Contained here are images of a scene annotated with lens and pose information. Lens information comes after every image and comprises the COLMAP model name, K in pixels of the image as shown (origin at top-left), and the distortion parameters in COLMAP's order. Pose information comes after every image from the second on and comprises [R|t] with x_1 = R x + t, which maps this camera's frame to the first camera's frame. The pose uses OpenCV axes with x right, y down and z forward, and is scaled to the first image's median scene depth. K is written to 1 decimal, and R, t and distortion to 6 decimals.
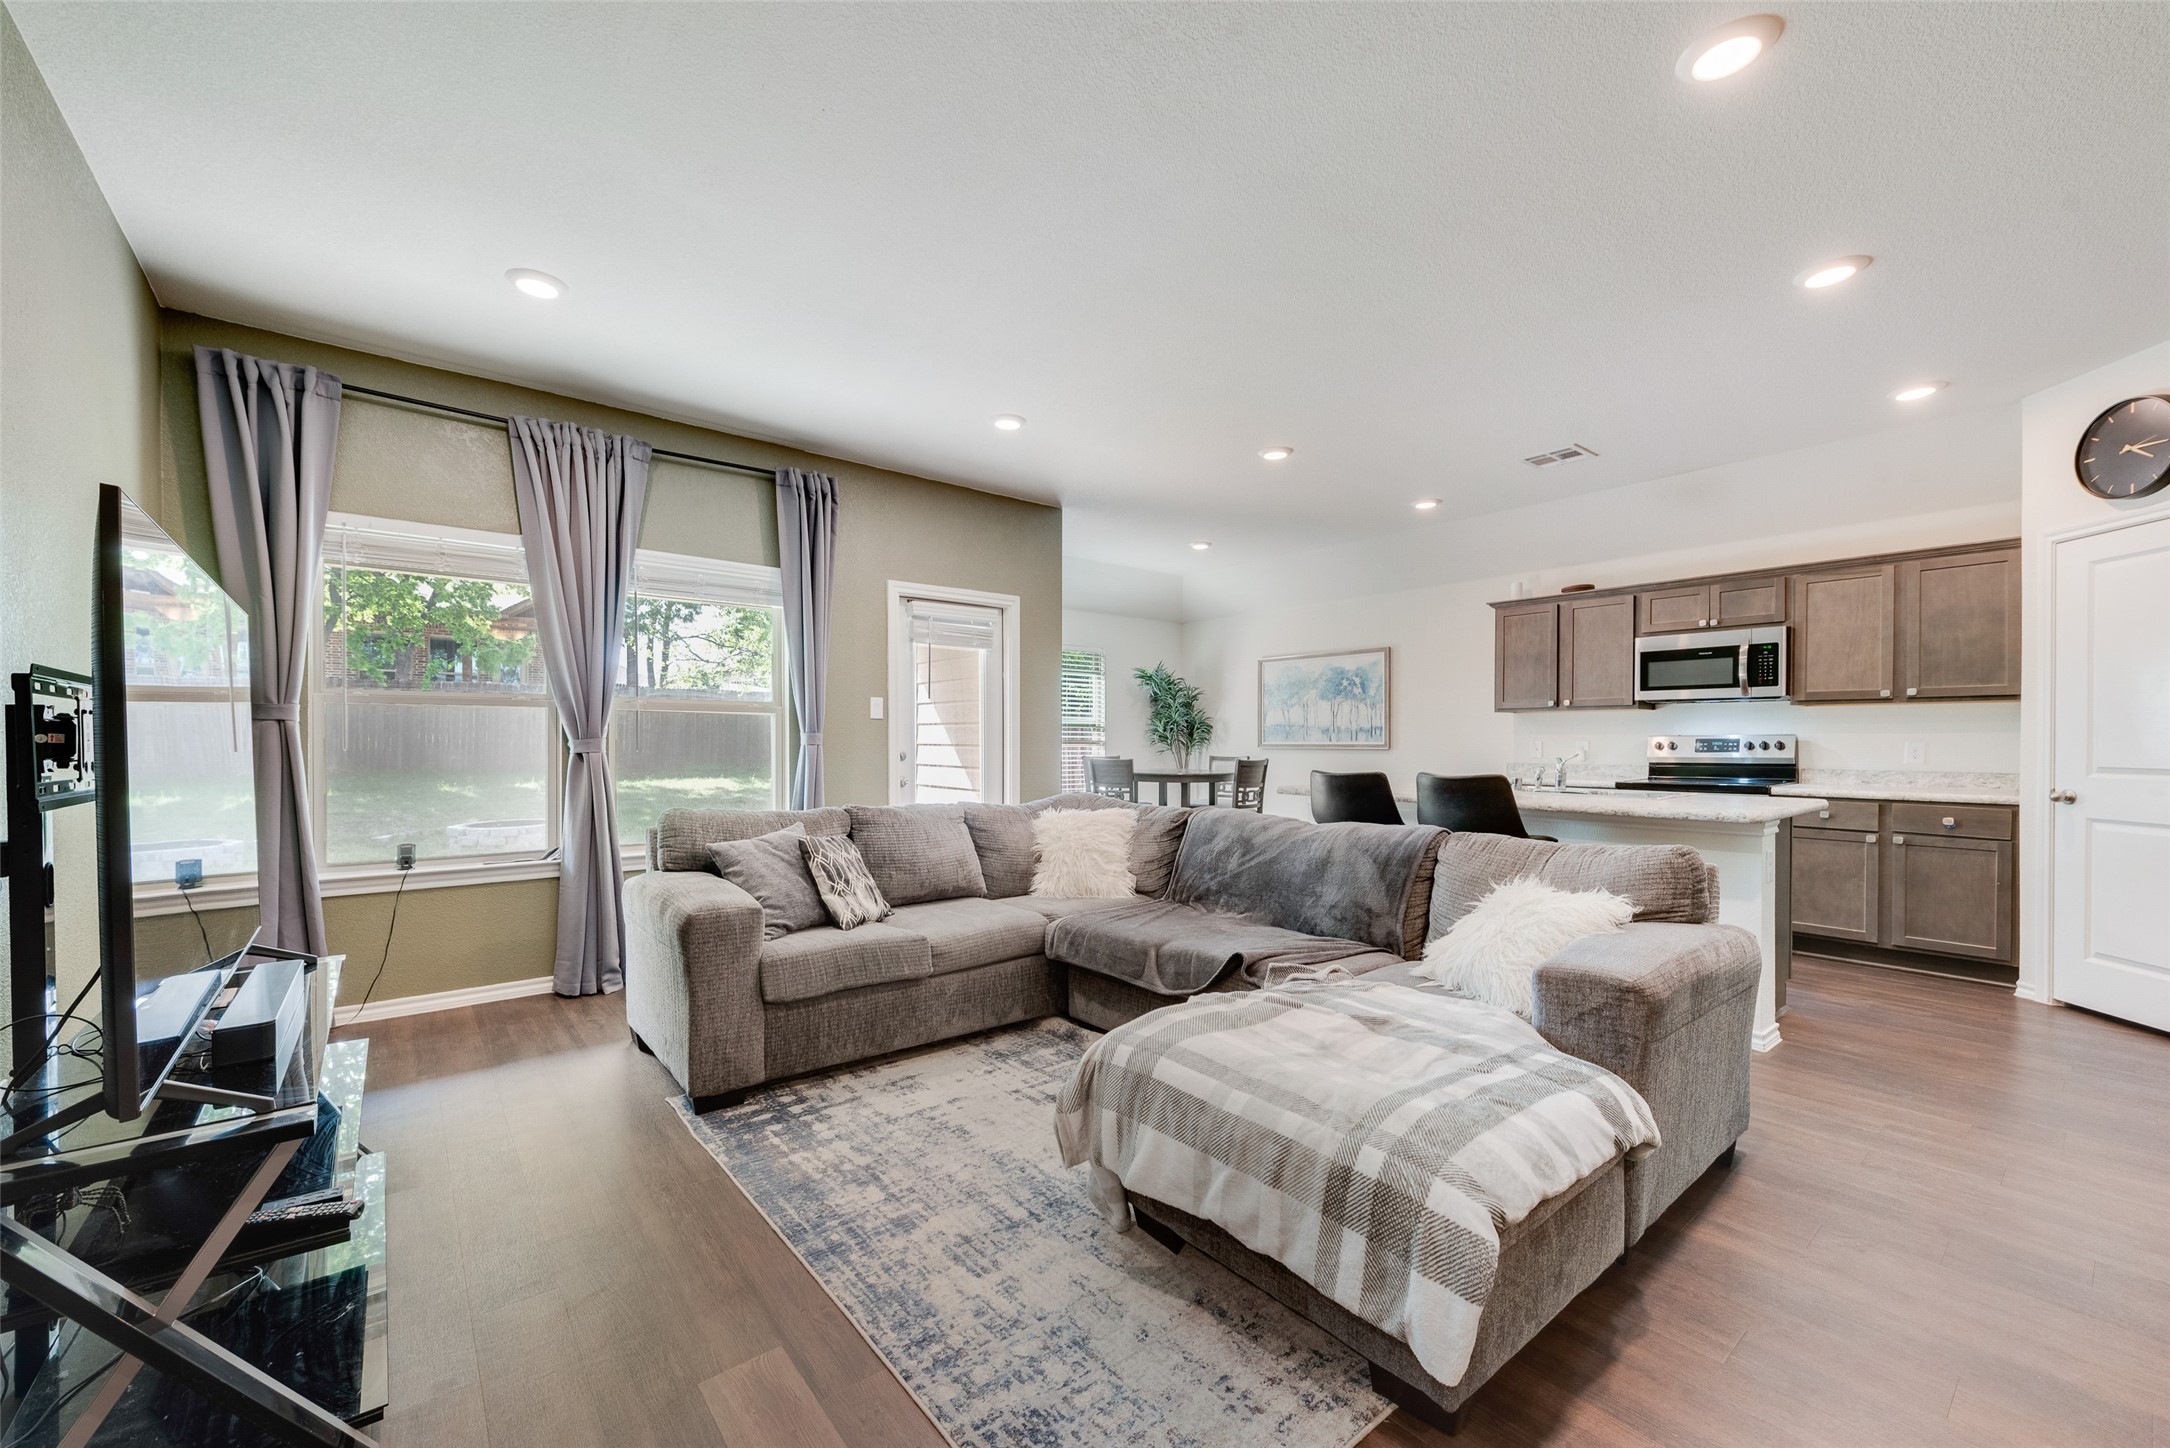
lens RADIAL K [[851.9, 0, 1081.9], [0, 851.9, 742.7], [0, 0, 1]] dist [0.006451, -0.002321]
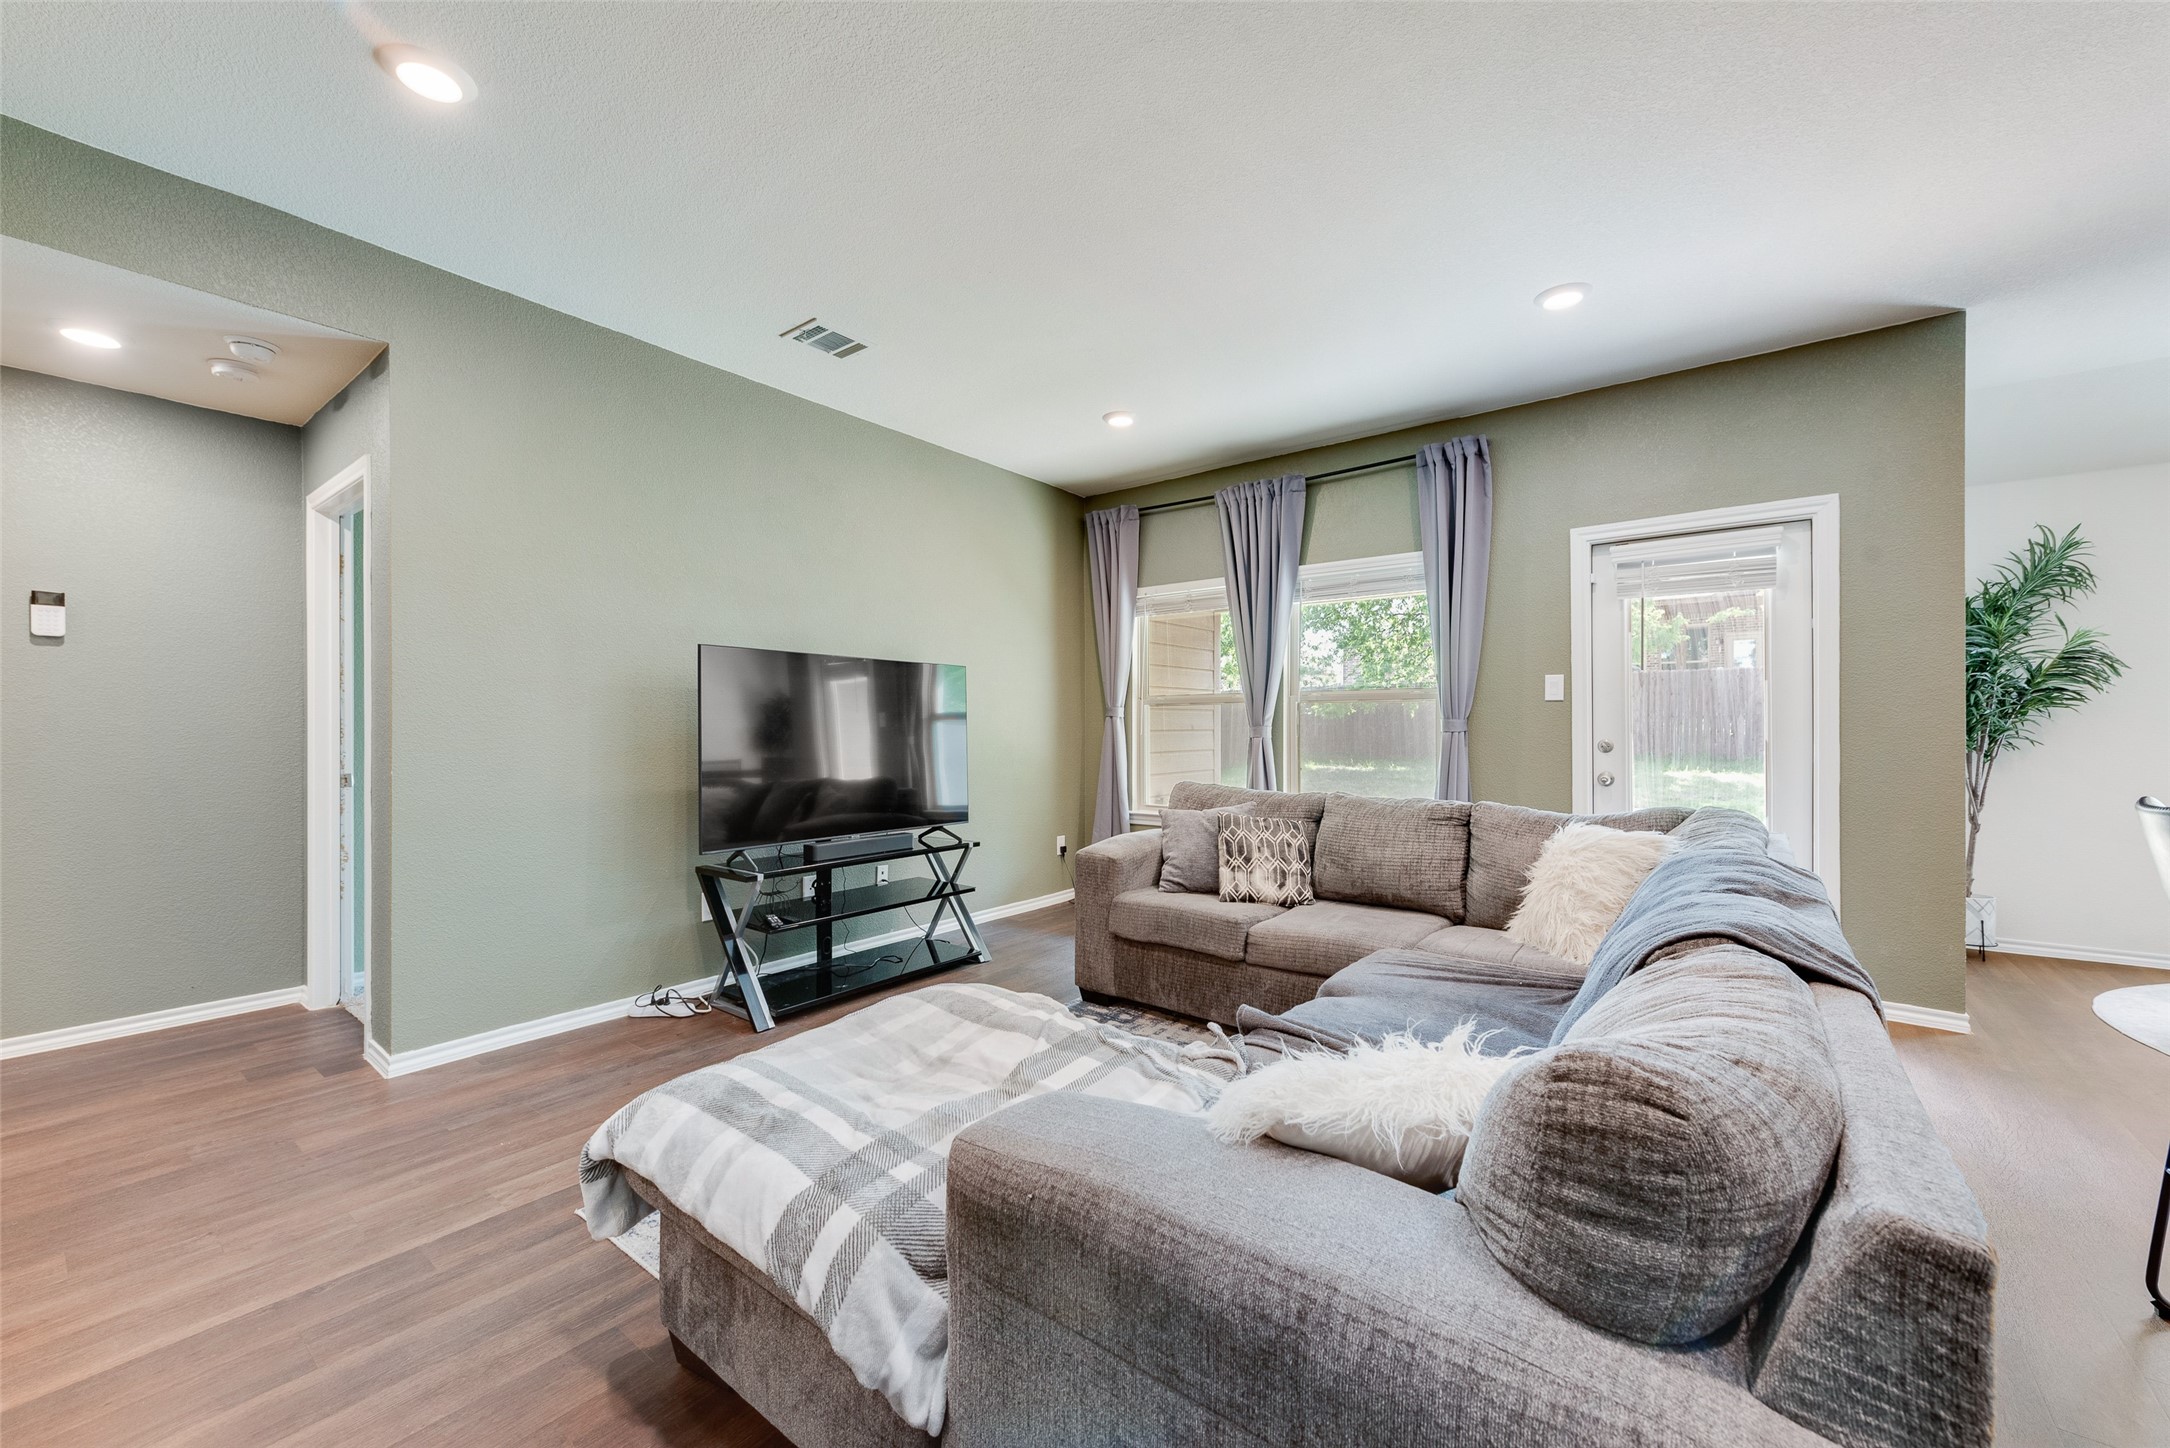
lens RADIAL K [[851.9, 0, 1072.3], [0, 851.9, 721.1], [0, 0, 1]] dist [0.006451, -0.002321]
pose [[0.218869, -0.010590, -0.975697, 0.438355], [-0.000727, 0.999939, -0.011017, 0.001338], [0.975754, 0.003121, 0.218848, 0.338574]]
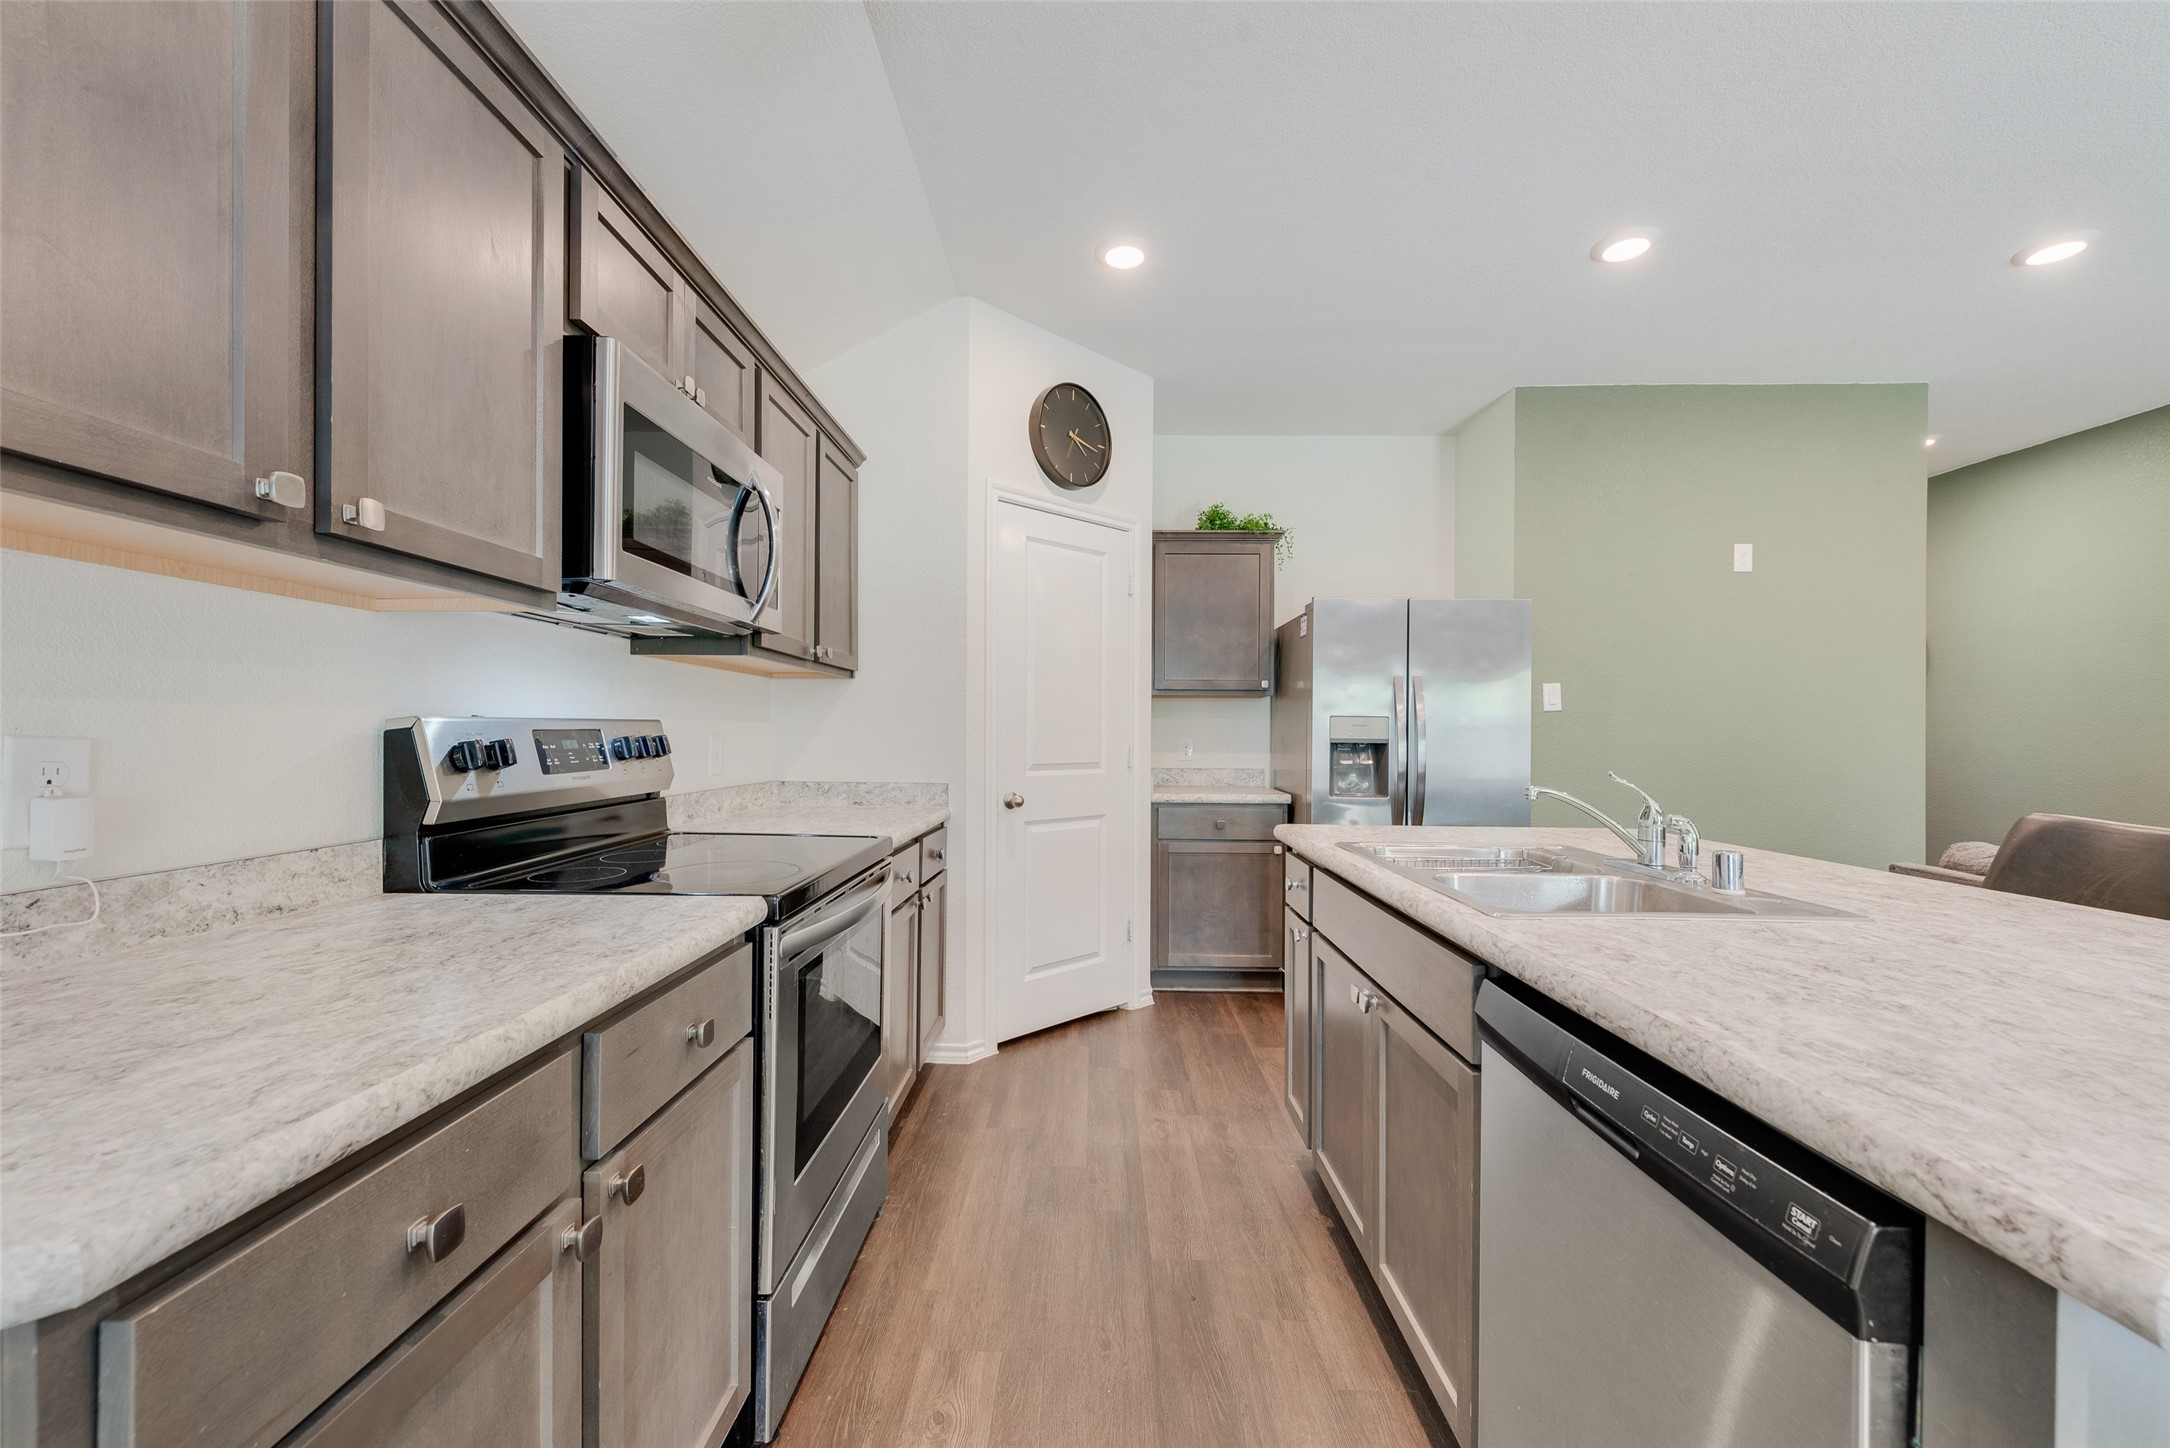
lens RADIAL K [[851.9, 0, 1075.7], [0, 851.9, 731.1], [0, 0, 1]] dist [0.006451, -0.002321]
pose [[-0.754314, -0.005671, 0.656489, 0.396335], [-0.007758, 0.999970, -0.000276, -0.005777], [-0.656468, -0.005301, -0.754335, 1.159127]]
